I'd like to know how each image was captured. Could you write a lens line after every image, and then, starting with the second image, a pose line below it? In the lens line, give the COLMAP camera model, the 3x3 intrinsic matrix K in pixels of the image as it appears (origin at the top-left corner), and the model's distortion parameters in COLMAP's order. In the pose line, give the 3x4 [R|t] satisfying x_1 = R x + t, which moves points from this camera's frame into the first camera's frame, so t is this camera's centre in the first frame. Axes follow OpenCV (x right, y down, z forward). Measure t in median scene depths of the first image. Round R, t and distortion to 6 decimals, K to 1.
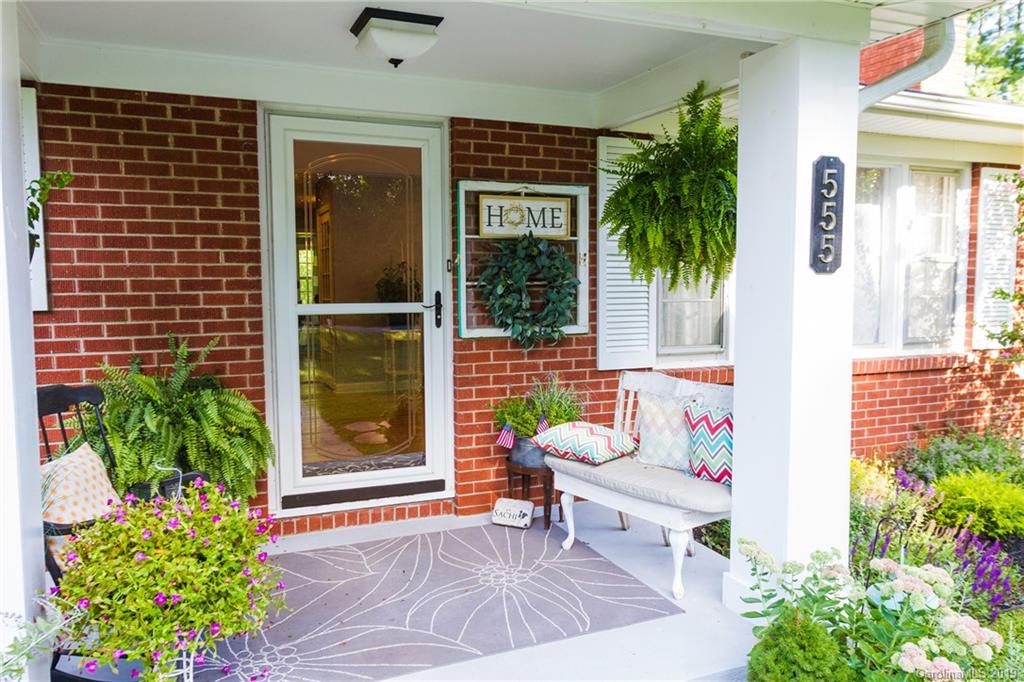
lens RADIAL K [[762.0, 0, 507.6], [0, 762.0, 342.3], [0, 0, 1]] dist [-0.000889, 0.002441]
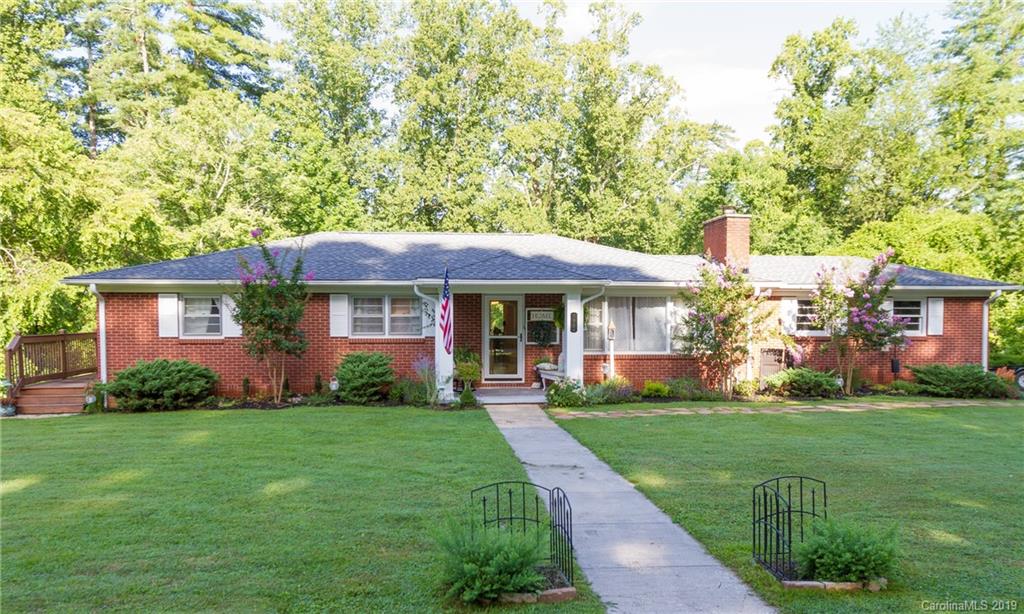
lens RADIAL K [[757.1, 0, 510.7], [0, 757.1, 333.5], [0, 0, 1]] dist [-0.003481, -0.001302]
pose [[0.957531, 0.015090, -0.287936, 1.092241], [-0.029136, 0.998582, -0.044557, 0.126734], [0.286855, 0.051054, 0.956613, -3.127839]]
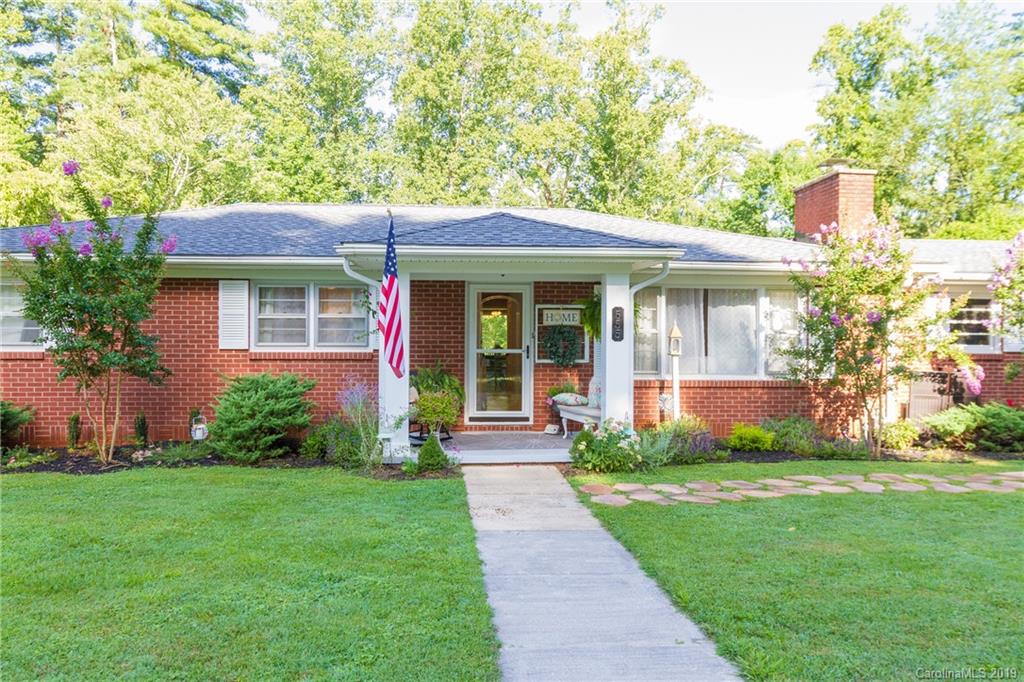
lens RADIAL K [[762.0, 0, 507.6], [0, 762.0, 342.3], [0, 0, 1]] dist [-0.000889, 0.002441]
pose [[0.952229, 0.011621, -0.305163, 0.666180], [-0.033606, 0.997194, -0.066888, 0.105561], [0.303529, 0.073948, 0.949948, -1.584368]]
